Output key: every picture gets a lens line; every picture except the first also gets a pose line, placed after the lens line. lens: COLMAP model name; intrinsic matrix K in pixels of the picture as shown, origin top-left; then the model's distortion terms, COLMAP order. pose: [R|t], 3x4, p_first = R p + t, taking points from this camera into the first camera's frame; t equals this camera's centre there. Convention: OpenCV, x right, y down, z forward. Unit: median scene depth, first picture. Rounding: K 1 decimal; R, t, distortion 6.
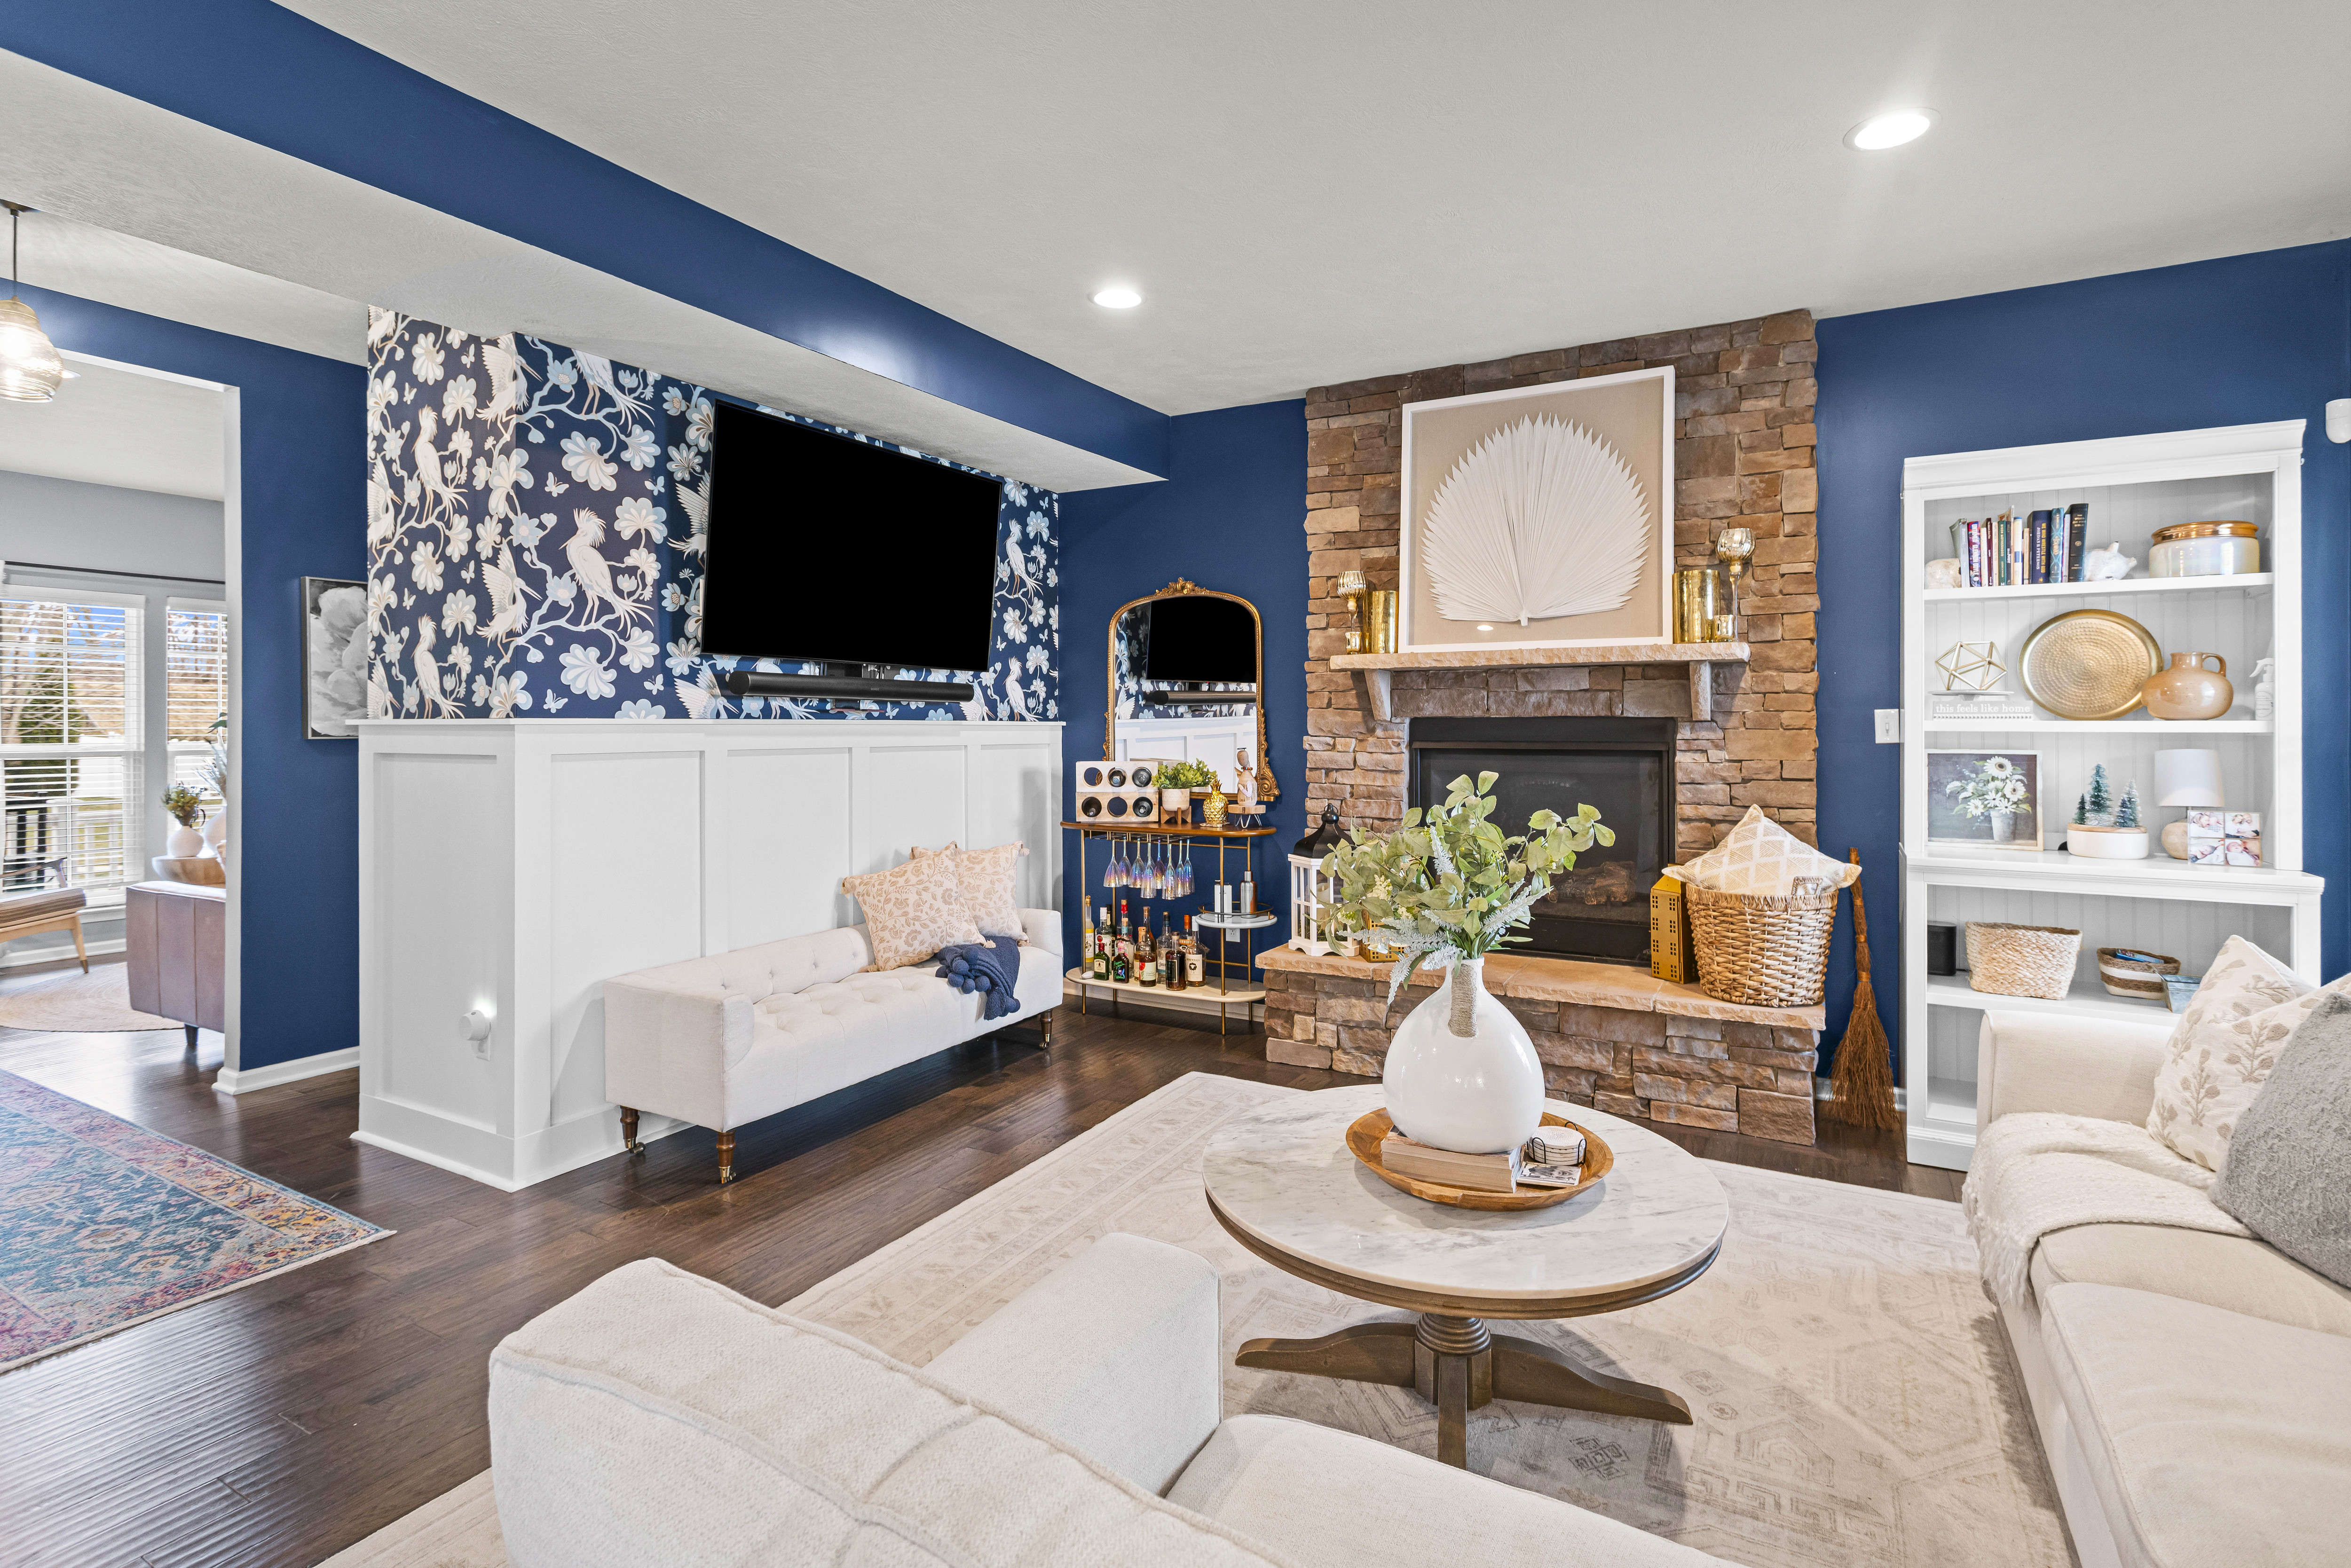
lens RADIAL K [[1126.0, 0, 1202.1], [0, 1126.0, 723.6], [0, 0, 1]] dist [-0.002952, 0.002613]
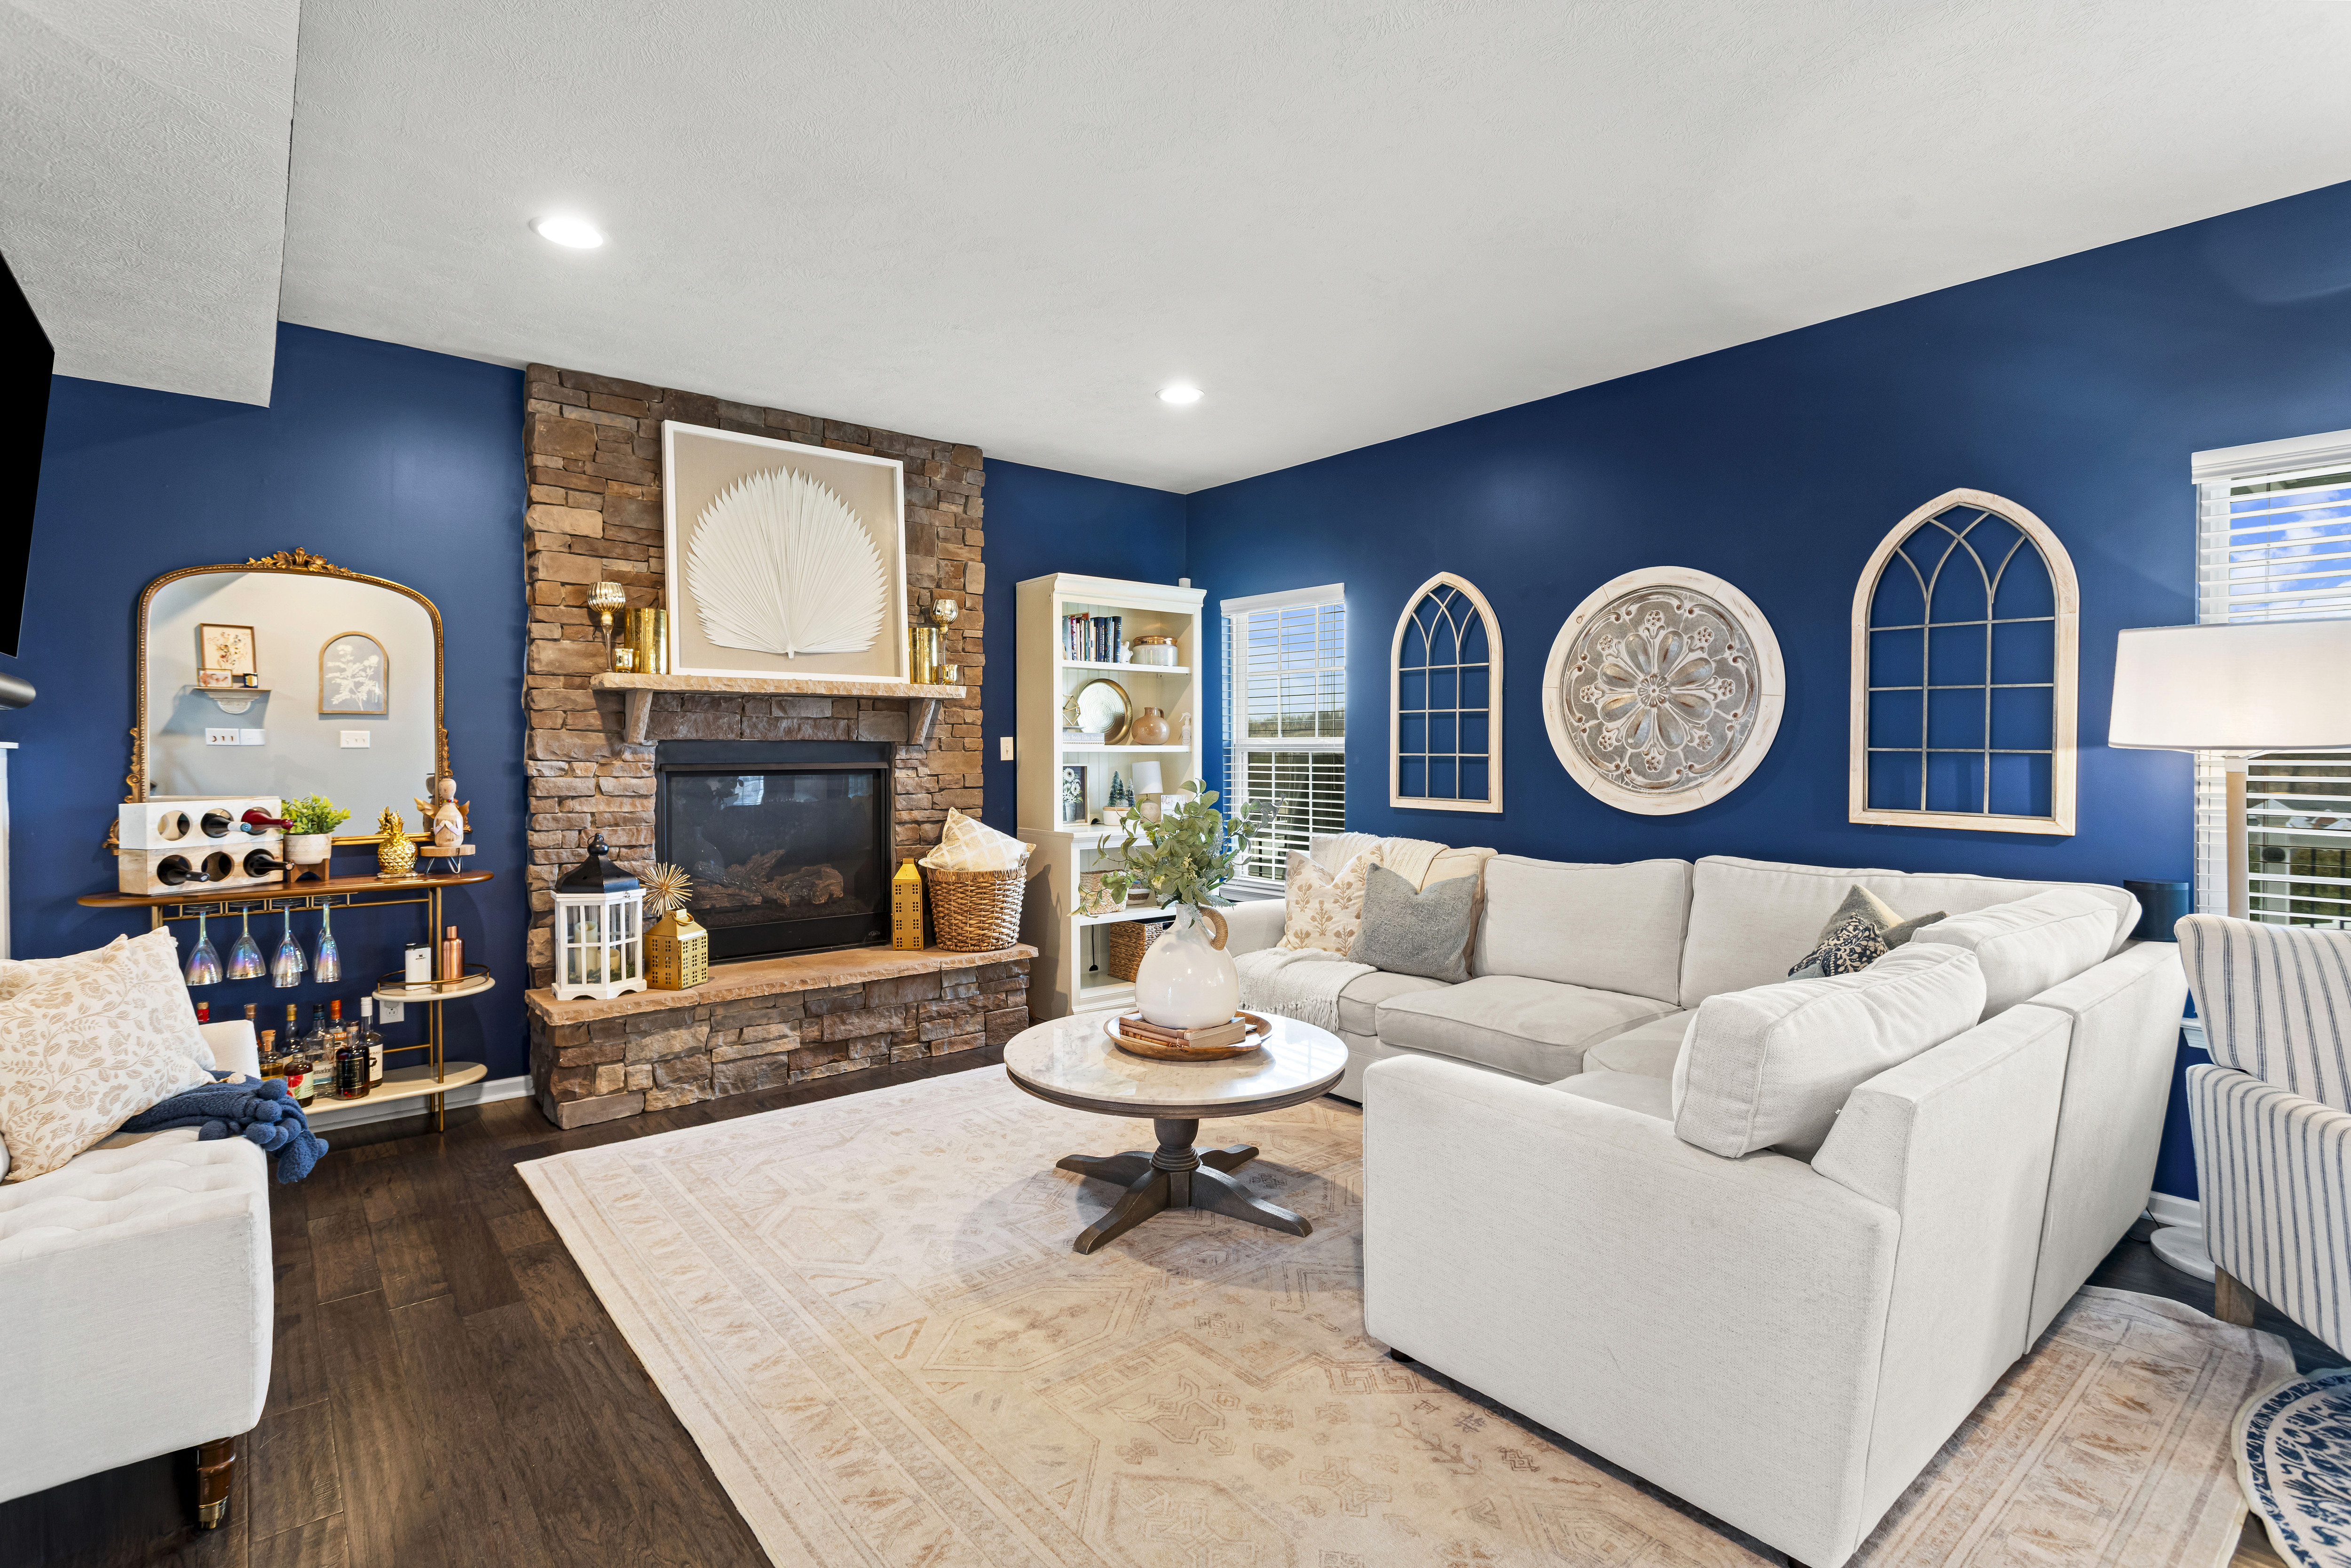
lens RADIAL K [[1126.0, 0, 1170.1], [0, 1126.0, 750.5], [0, 0, 1]] dist [-0.002952, 0.002613]
pose [[0.366317, -0.002303, 0.930487, -0.725576], [-0.000890, 0.999996, 0.002826, 0.000640], [-0.930490, -0.001863, 0.366313, 0.295821]]
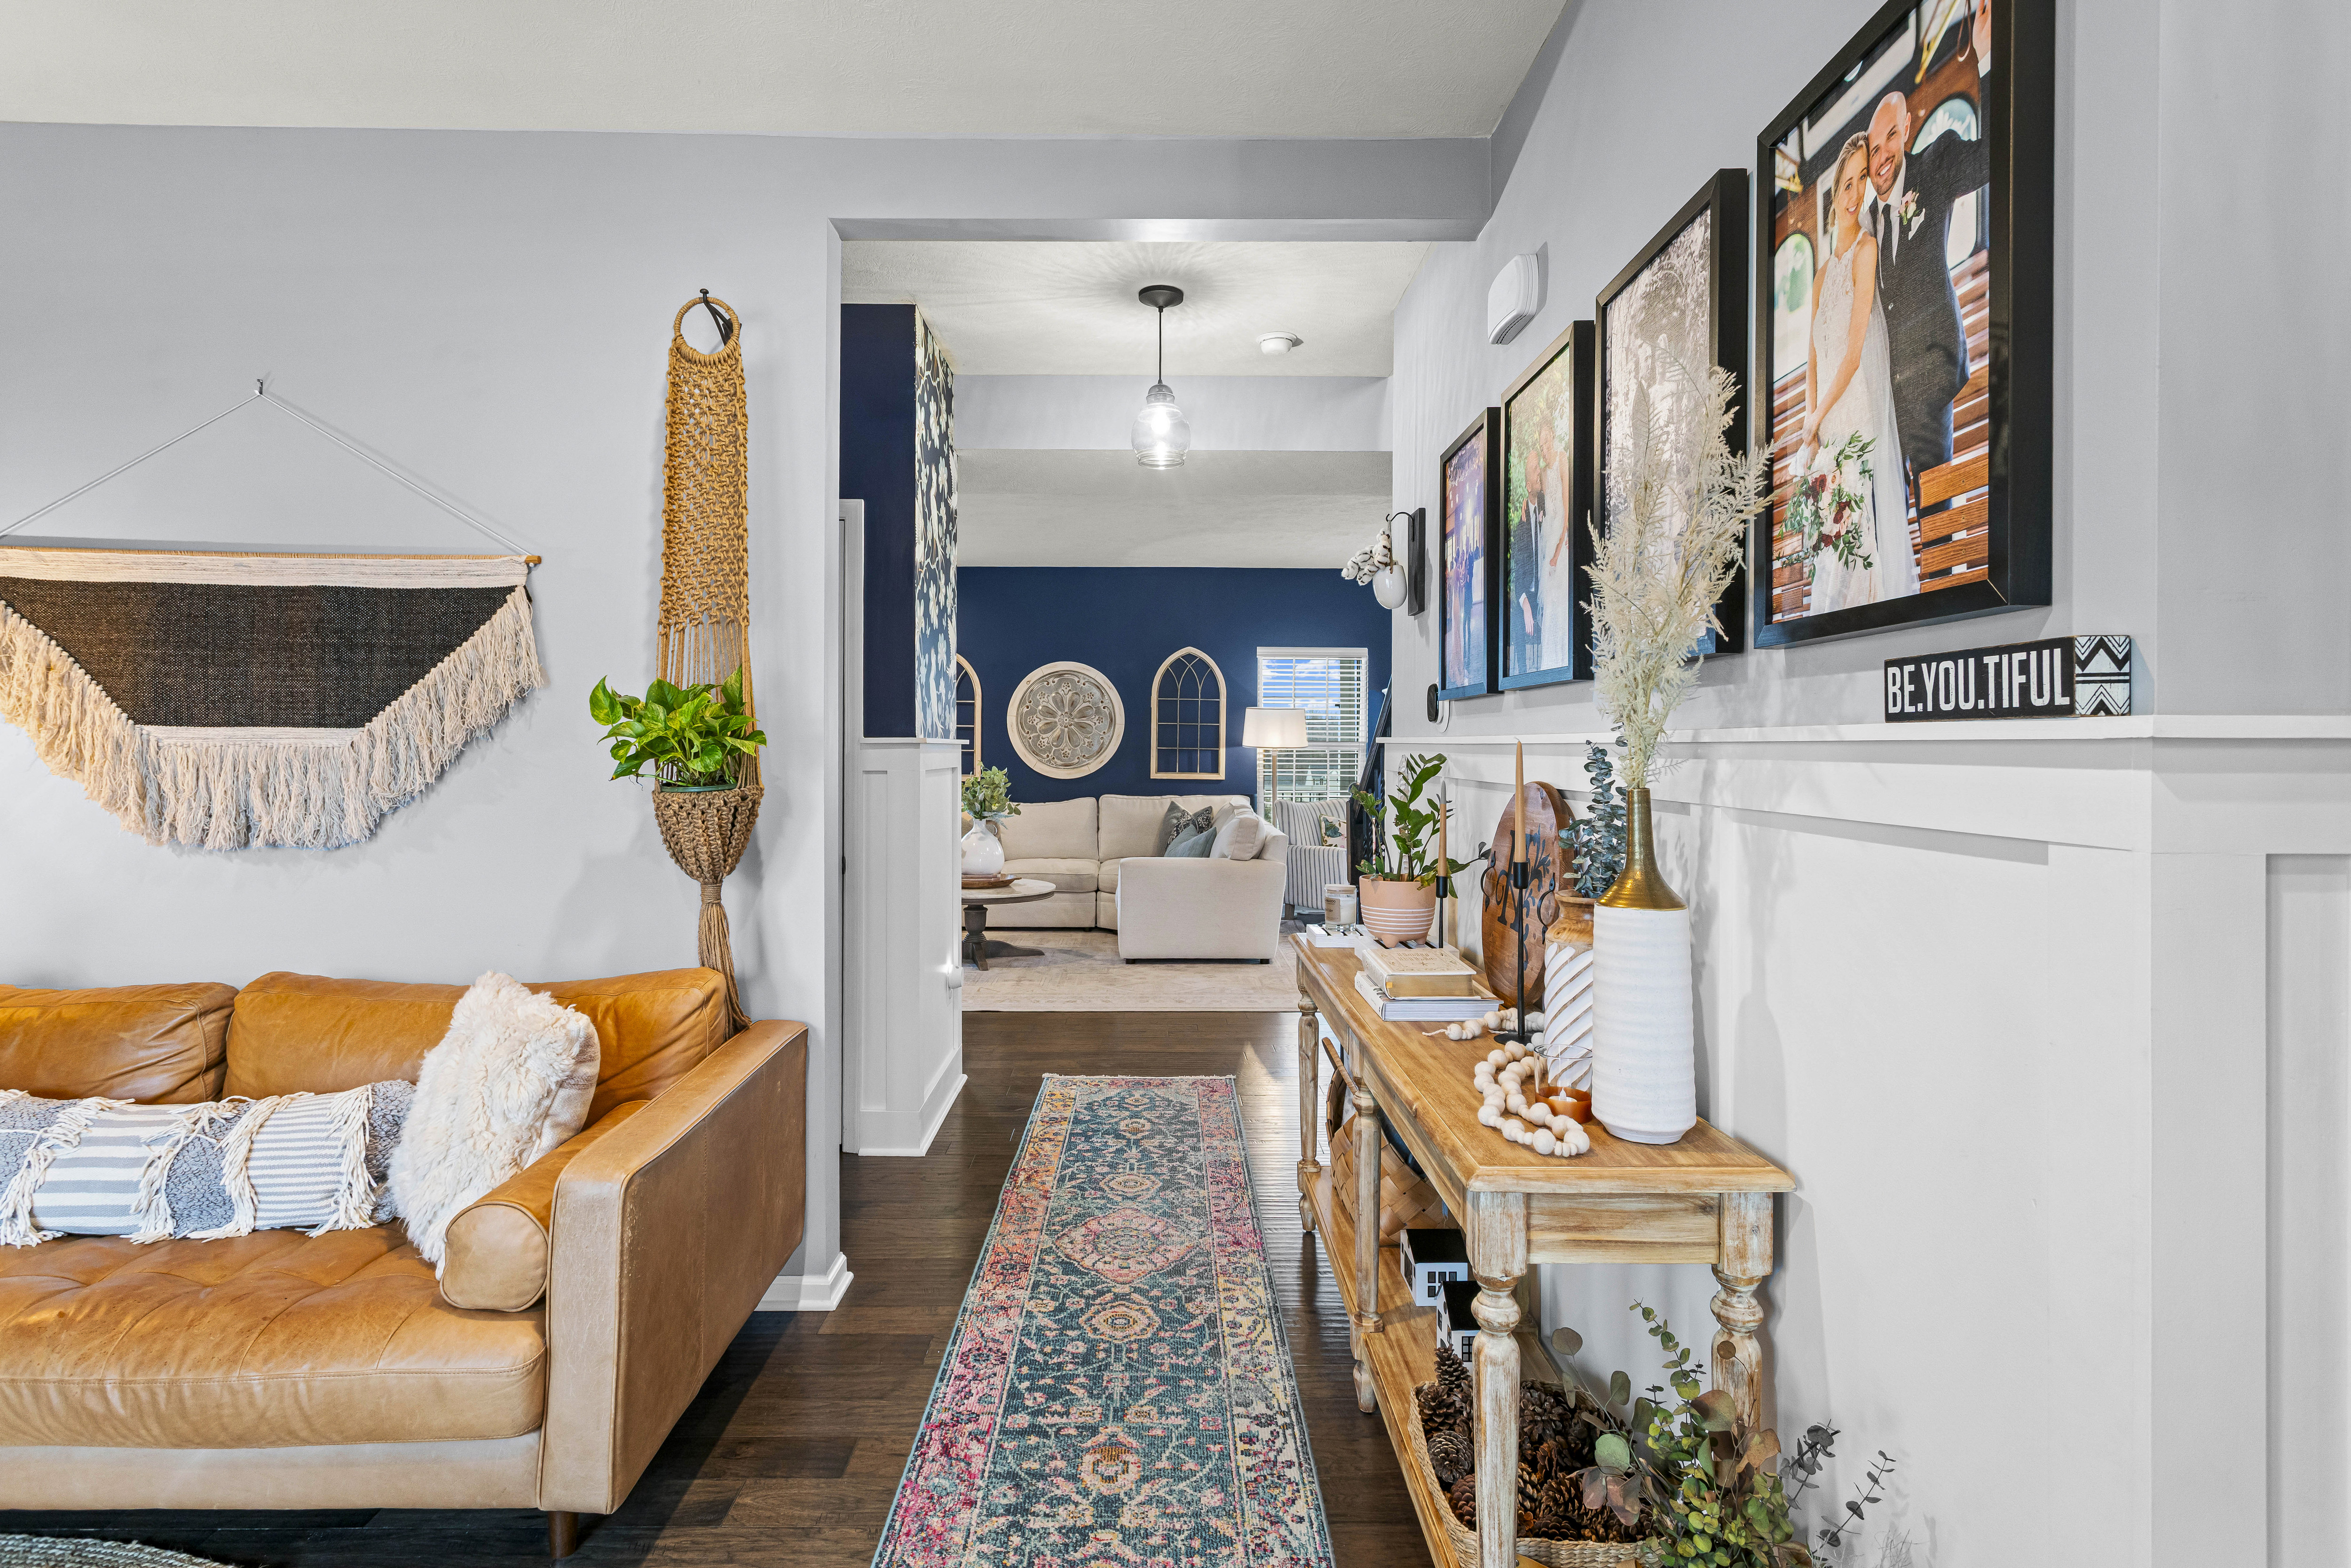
lens RADIAL K [[1126.0, 0, 1175.3], [0, 1126.0, 759.7], [0, 0, 1]] dist [-0.002952, 0.002613]
pose [[-0.502506, -0.010480, 0.864510, -1.727616], [-0.005179, 0.999945, 0.009111, 0.005297], [-0.864558, 0.000101, -0.502533, 1.310791]]
